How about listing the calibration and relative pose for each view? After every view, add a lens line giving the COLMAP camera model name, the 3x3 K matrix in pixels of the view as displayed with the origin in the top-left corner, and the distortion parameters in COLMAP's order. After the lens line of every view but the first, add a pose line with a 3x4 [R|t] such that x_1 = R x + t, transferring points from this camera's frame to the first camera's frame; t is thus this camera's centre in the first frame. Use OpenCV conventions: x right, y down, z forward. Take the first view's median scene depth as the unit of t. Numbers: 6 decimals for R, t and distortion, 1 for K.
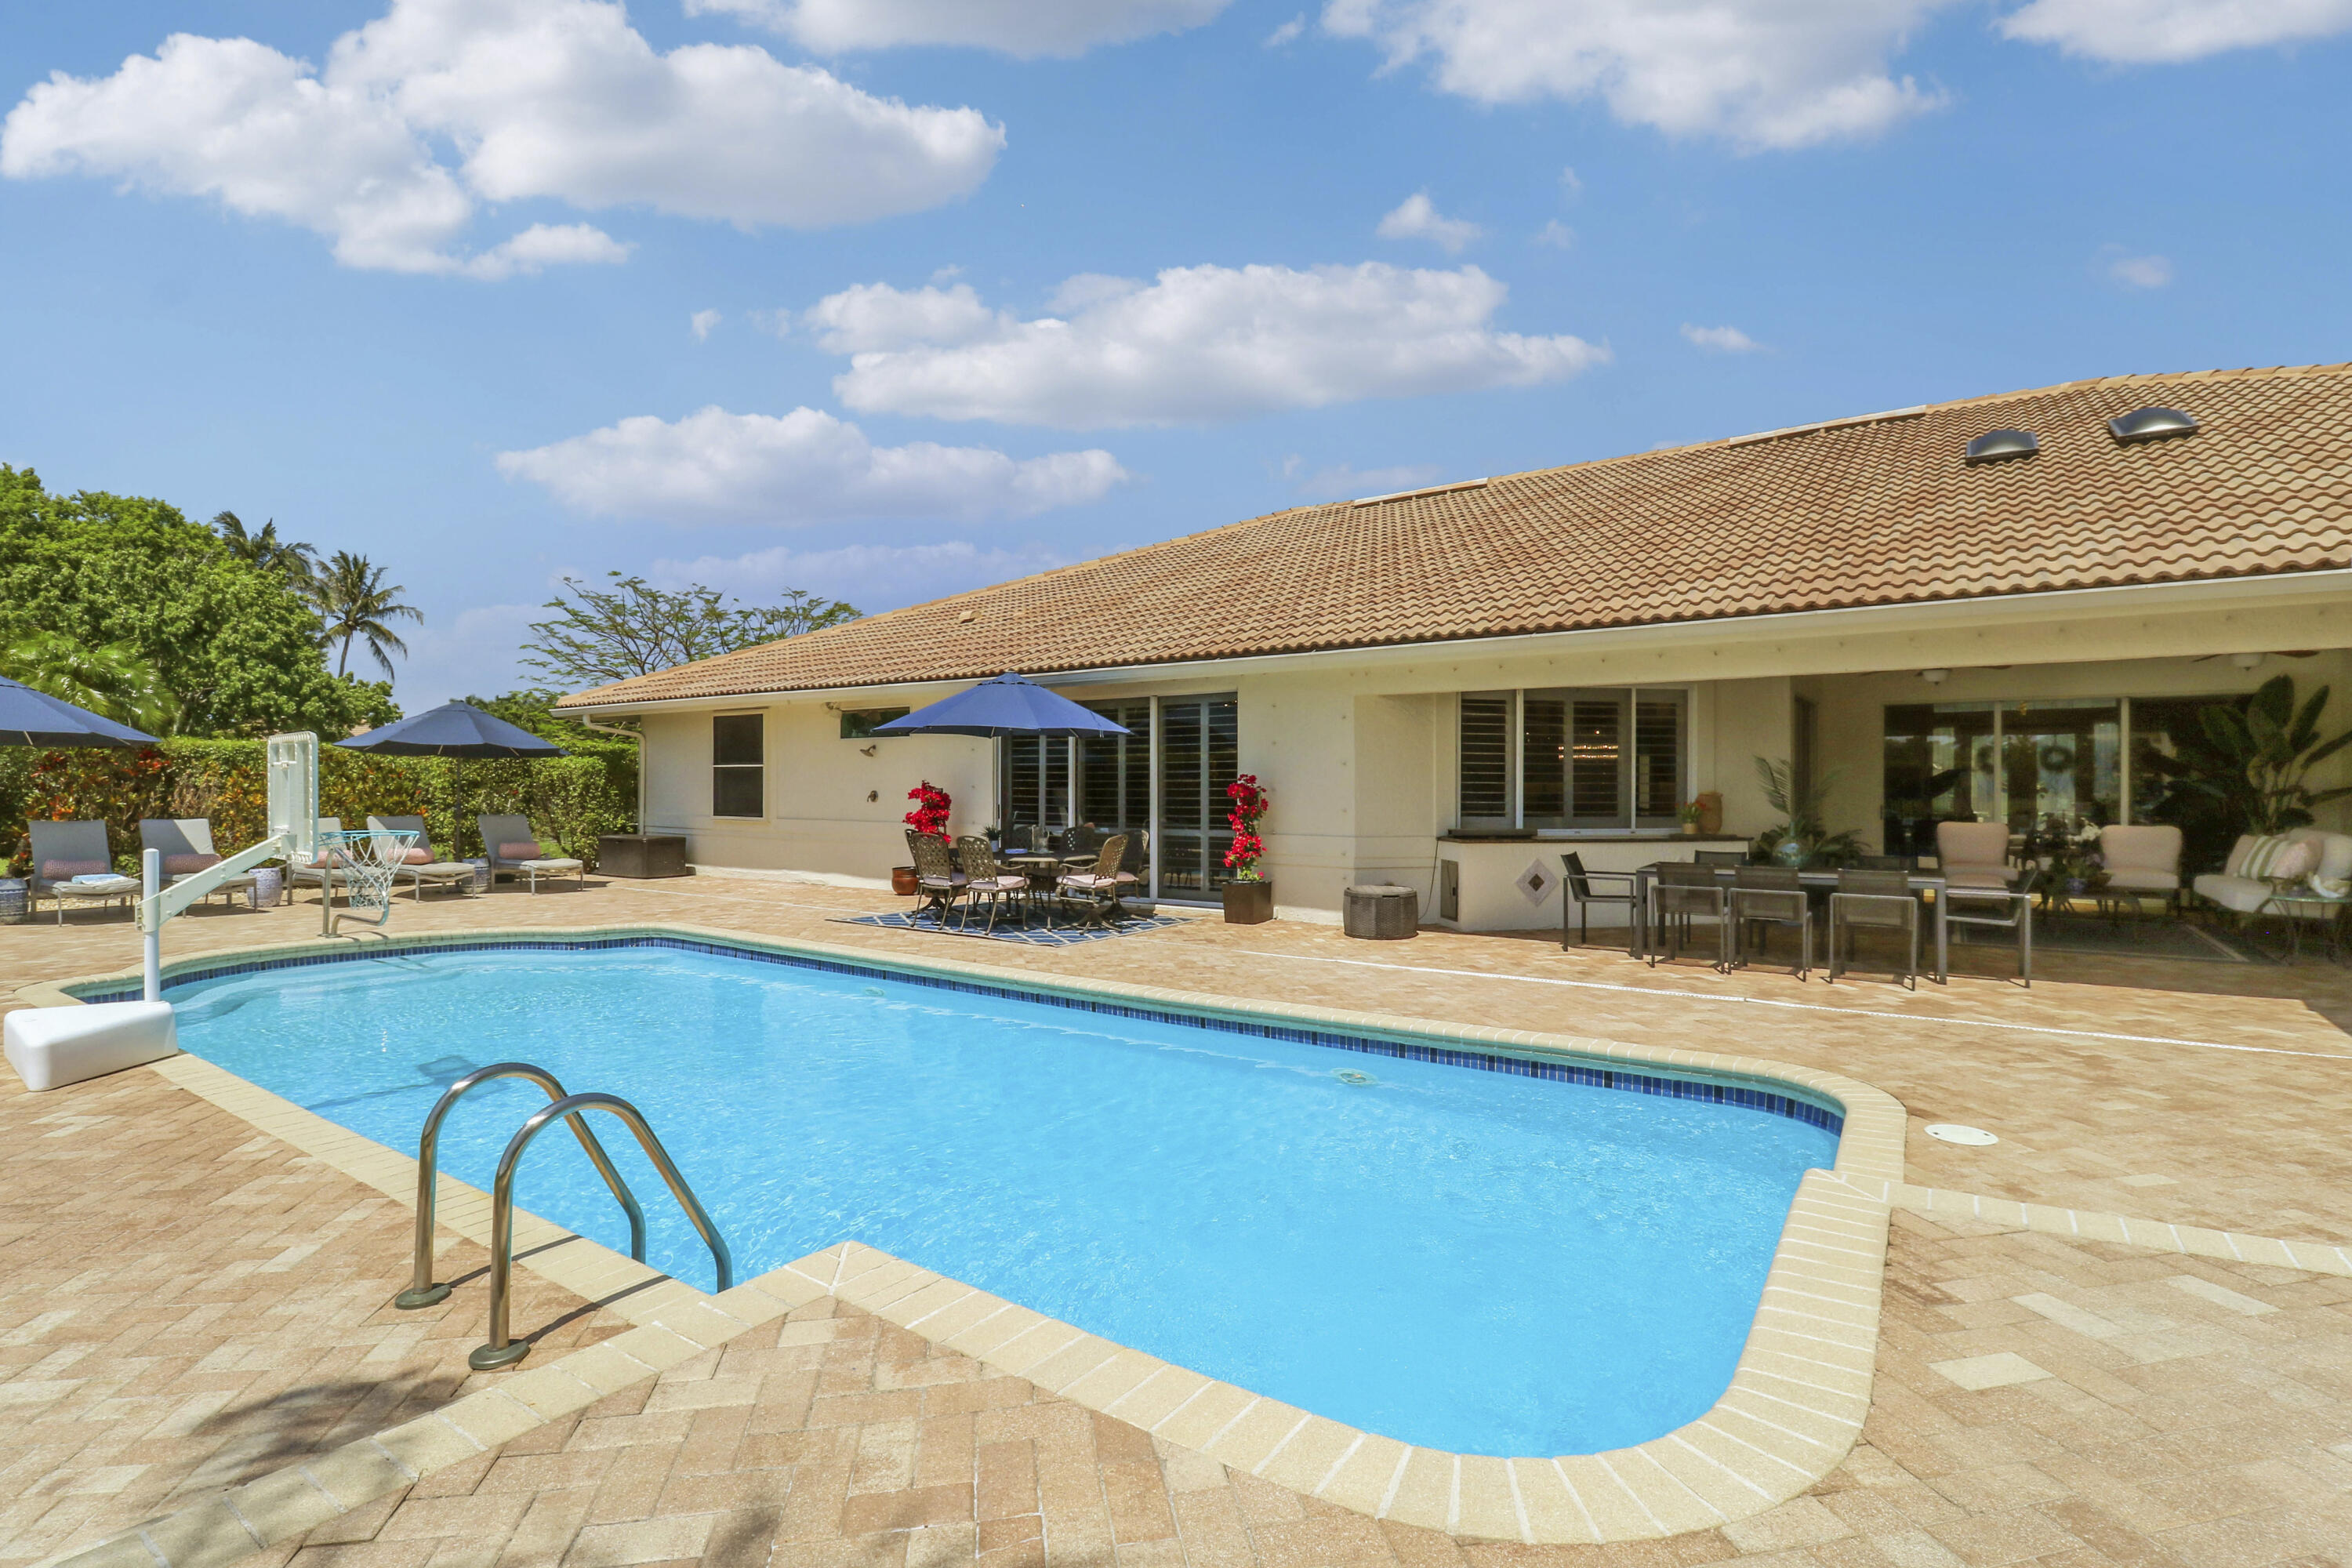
lens RADIAL K [[1108.1, 0, 1206.3], [0, 1108.1, 792.2], [0, 0, 1]] dist [0.012664, -0.015295]
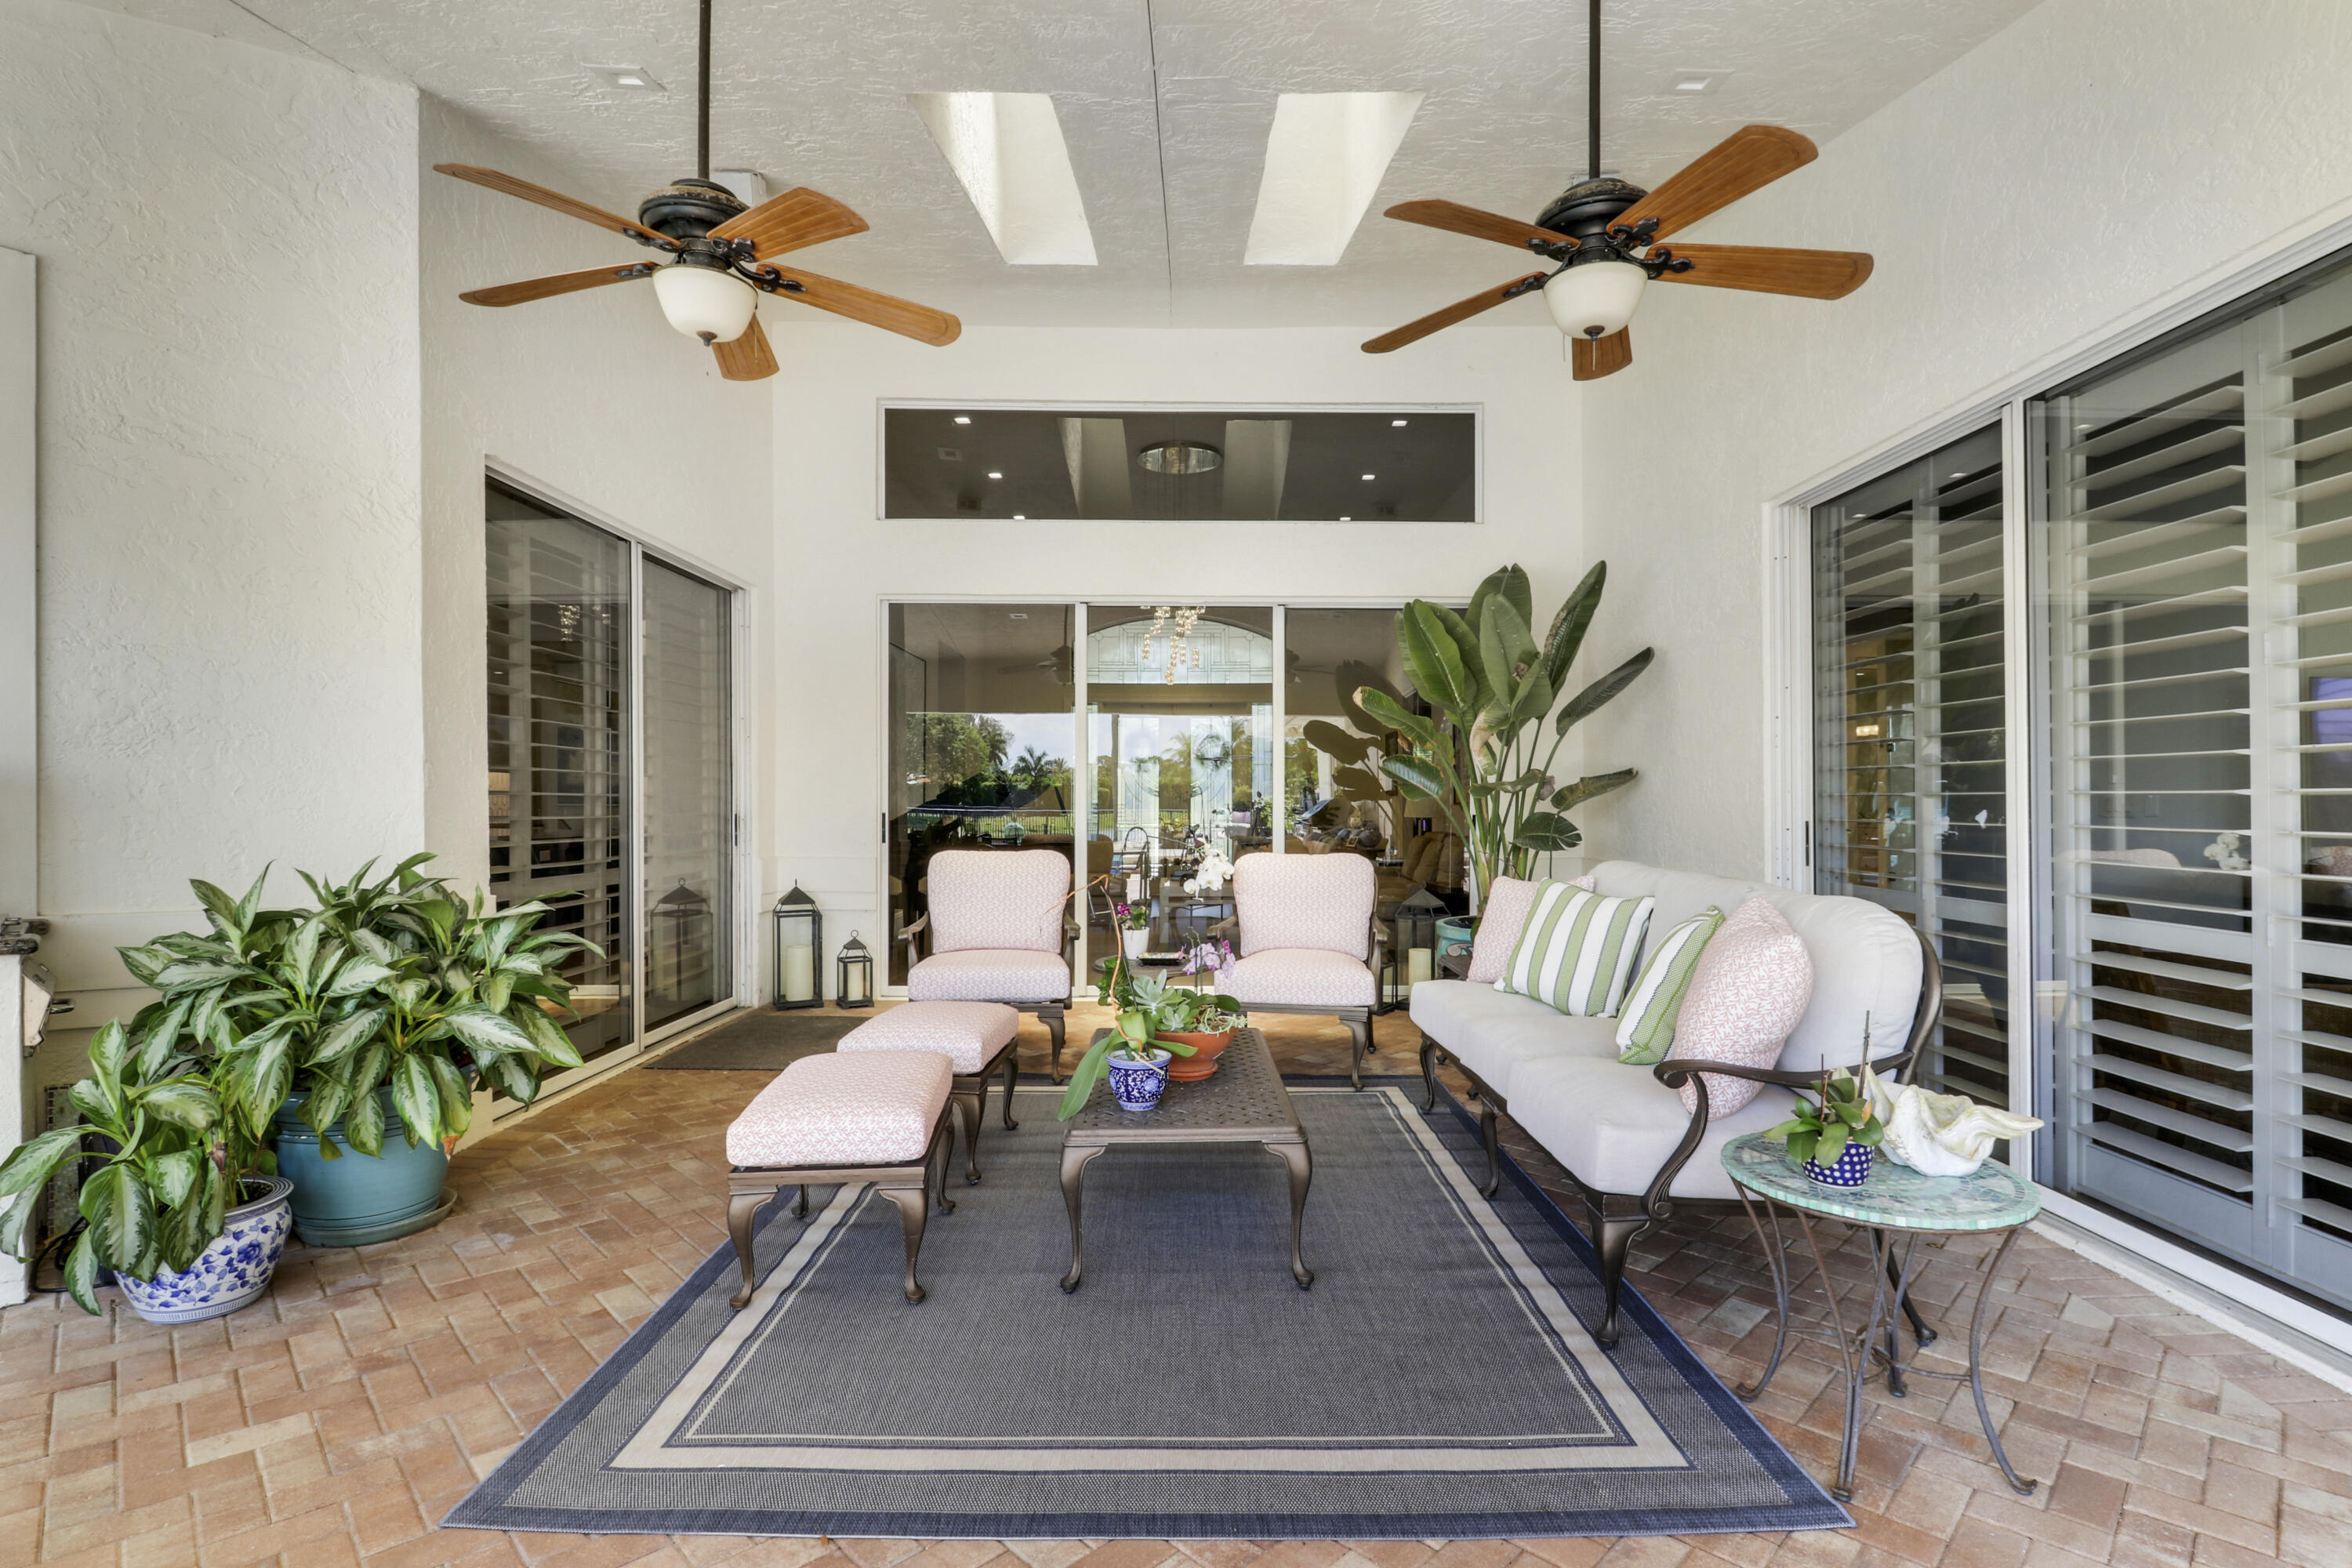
lens RADIAL K [[1108.1, 0, 1206.3], [0, 1108.1, 792.2], [0, 0, 1]] dist [0.012664, -0.015295]
pose [[0.812914, 0.008342, 0.582324, 0.553922], [-0.001084, 0.999917, -0.012810, 0.010996], [-0.582383, 0.009782, 0.812856, 0.664548]]
